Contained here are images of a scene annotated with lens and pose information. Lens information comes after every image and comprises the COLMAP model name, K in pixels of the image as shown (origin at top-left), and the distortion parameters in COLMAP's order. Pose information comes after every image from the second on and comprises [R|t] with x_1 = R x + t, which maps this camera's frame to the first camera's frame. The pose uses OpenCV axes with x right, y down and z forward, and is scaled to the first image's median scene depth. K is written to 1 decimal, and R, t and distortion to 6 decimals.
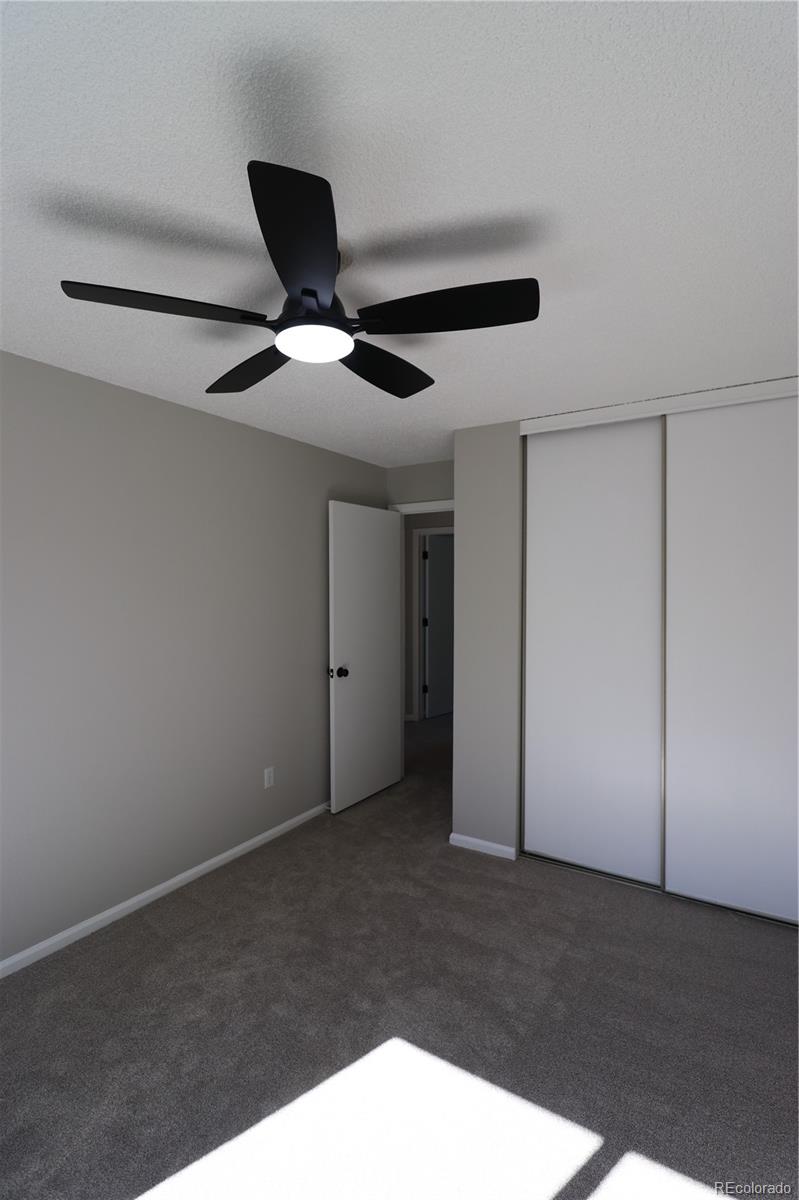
lens RADIAL K [[555.2, 0, 387.8], [0, 555.2, 611.1], [0, 0, 1]] dist [-0.002926, -0.011337]
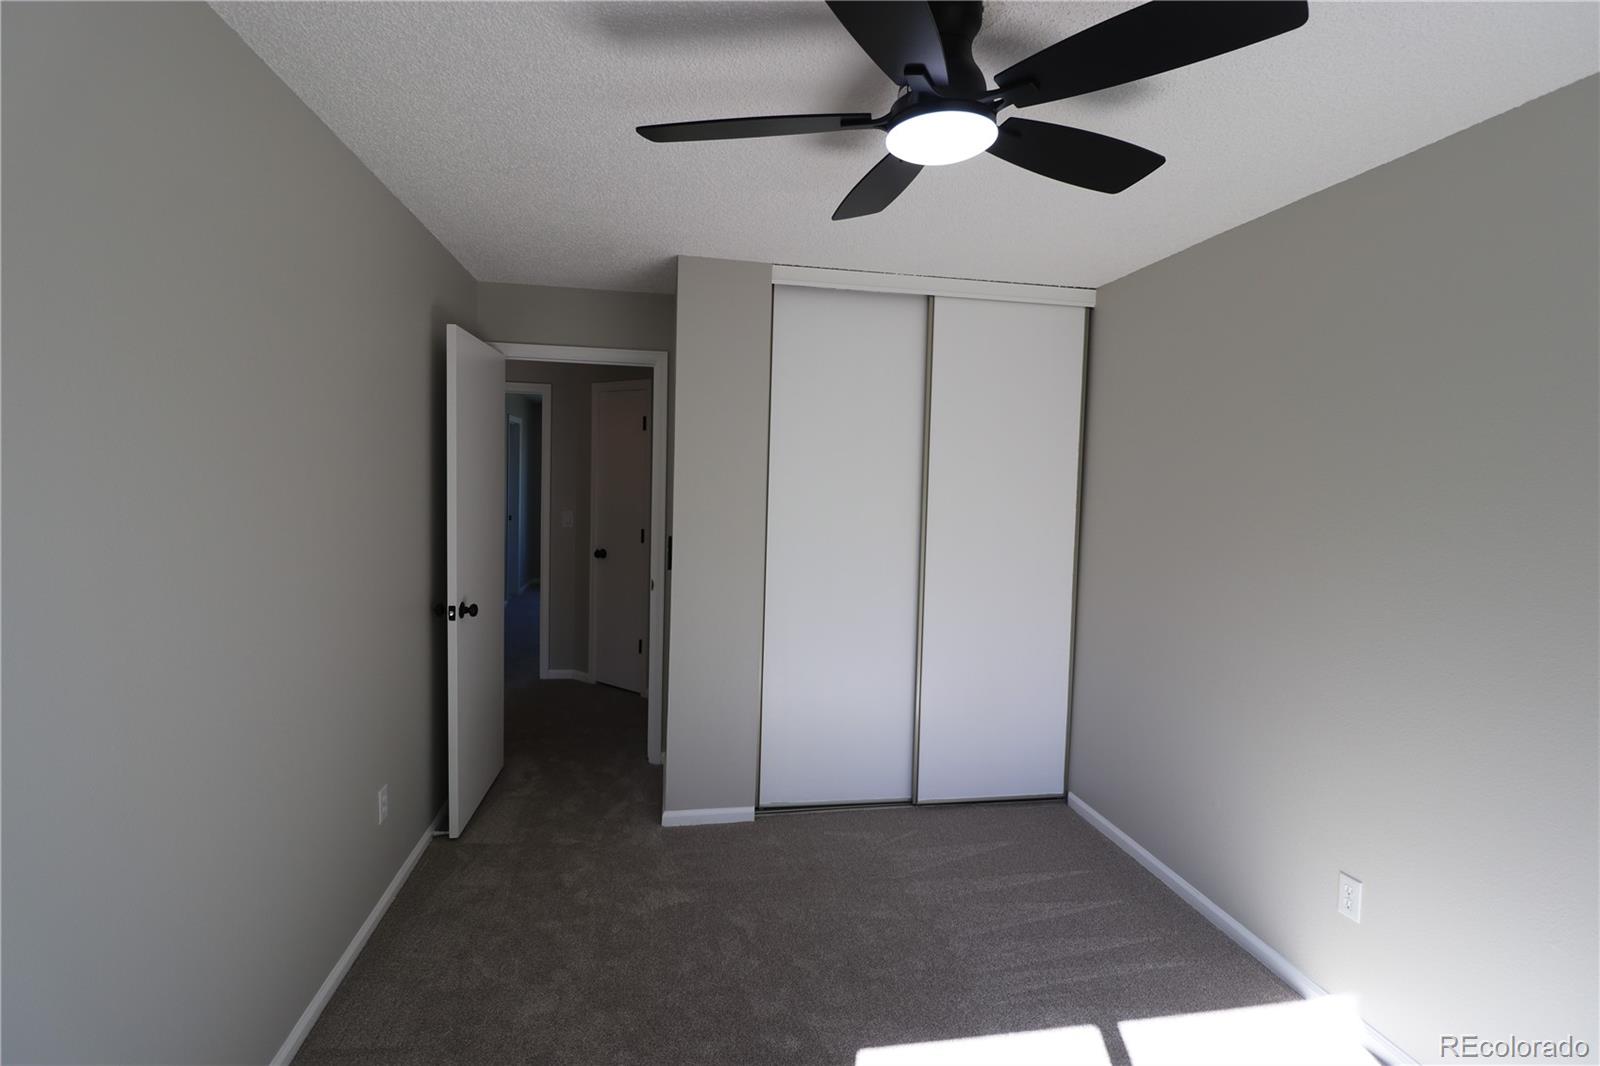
lens RADIAL K [[740.3, 0, 800.8], [0, 740.3, 544.5], [0, 0, 1]] dist [-0.002926, -0.011337]
pose [[0.749504, -0.036851, 0.660974, -0.410272], [0.003266, 0.998643, 0.051973, -0.004041], [-0.661992, -0.036795, 0.748607, 0.170408]]
